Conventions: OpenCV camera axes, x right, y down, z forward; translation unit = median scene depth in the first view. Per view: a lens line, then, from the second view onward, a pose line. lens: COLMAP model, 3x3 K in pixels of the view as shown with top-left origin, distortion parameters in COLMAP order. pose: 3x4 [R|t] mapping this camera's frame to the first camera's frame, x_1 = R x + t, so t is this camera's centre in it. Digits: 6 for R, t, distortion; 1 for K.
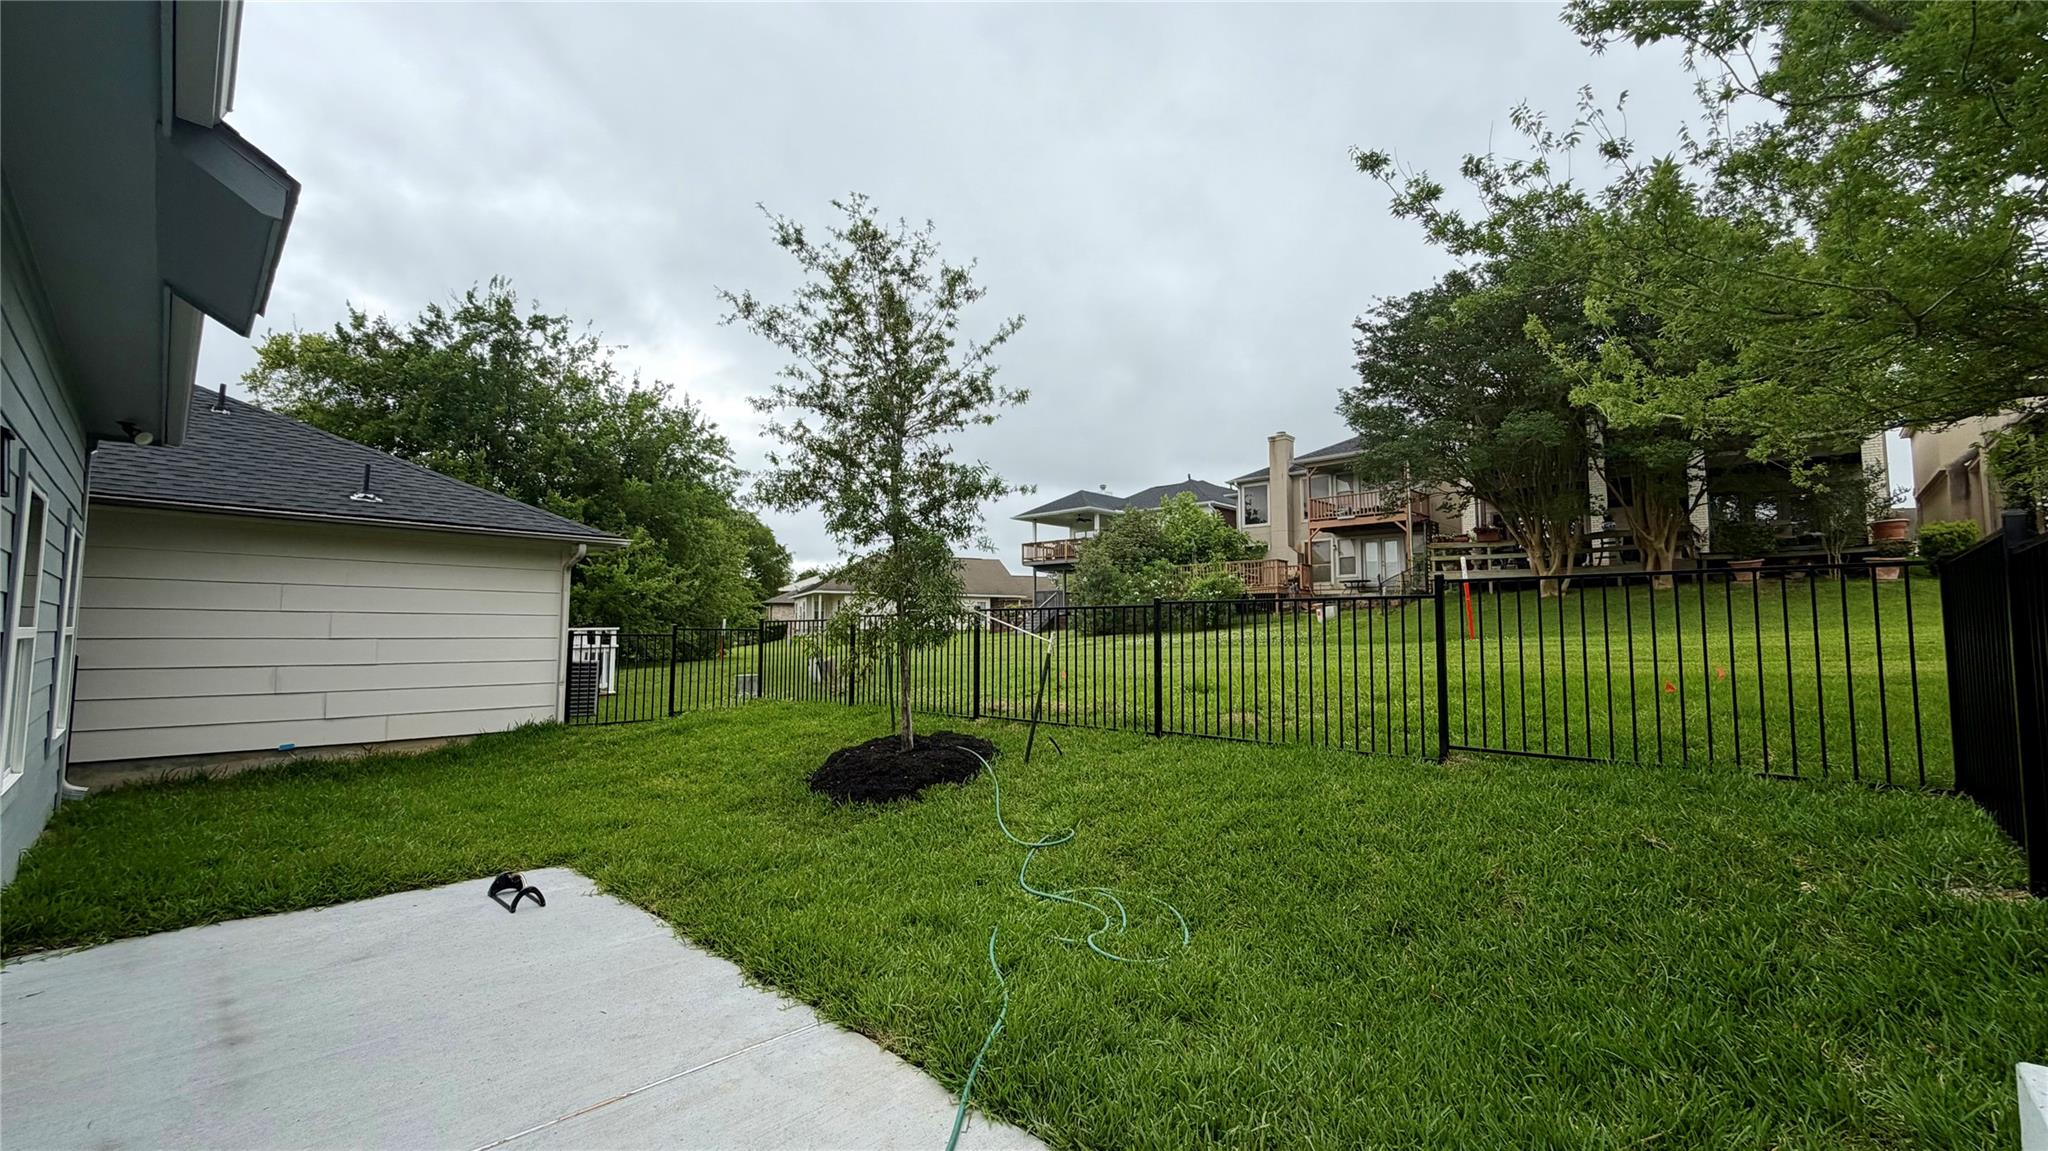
lens RADIAL K [[810.4, 0, 1018.3], [0, 810.4, 572.4], [0, 0, 1]] dist [0.001764, -0.000268]
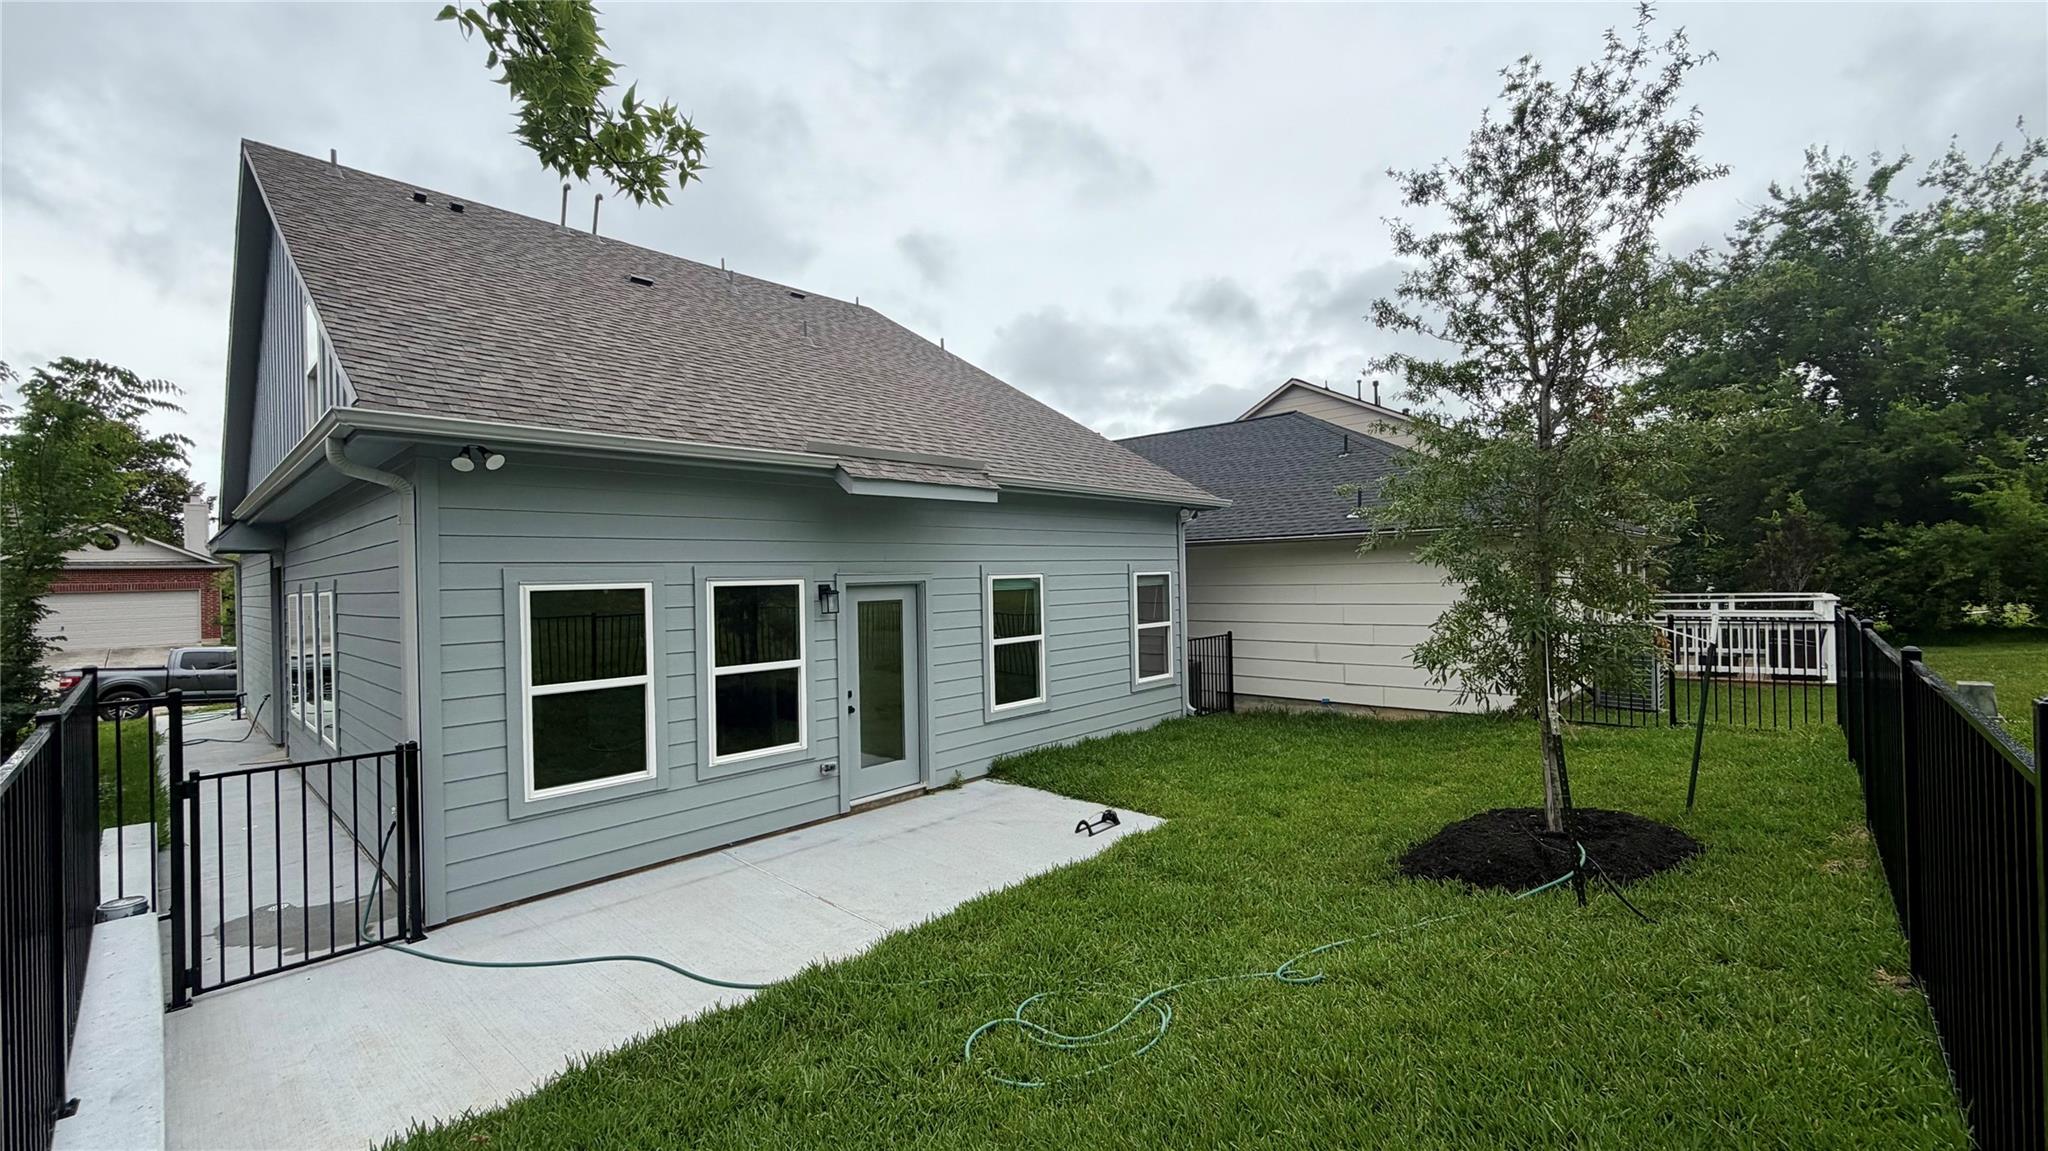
lens RADIAL K [[810.4, 0, 1016.8], [0, 810.4, 575.5], [0, 0, 1]] dist [0.001764, -0.000268]
pose [[0.014108, -0.008730, -0.999862, 0.497117], [0.097115, 0.995246, -0.007319, -0.041743], [0.995173, -0.096998, 0.014889, 0.469679]]
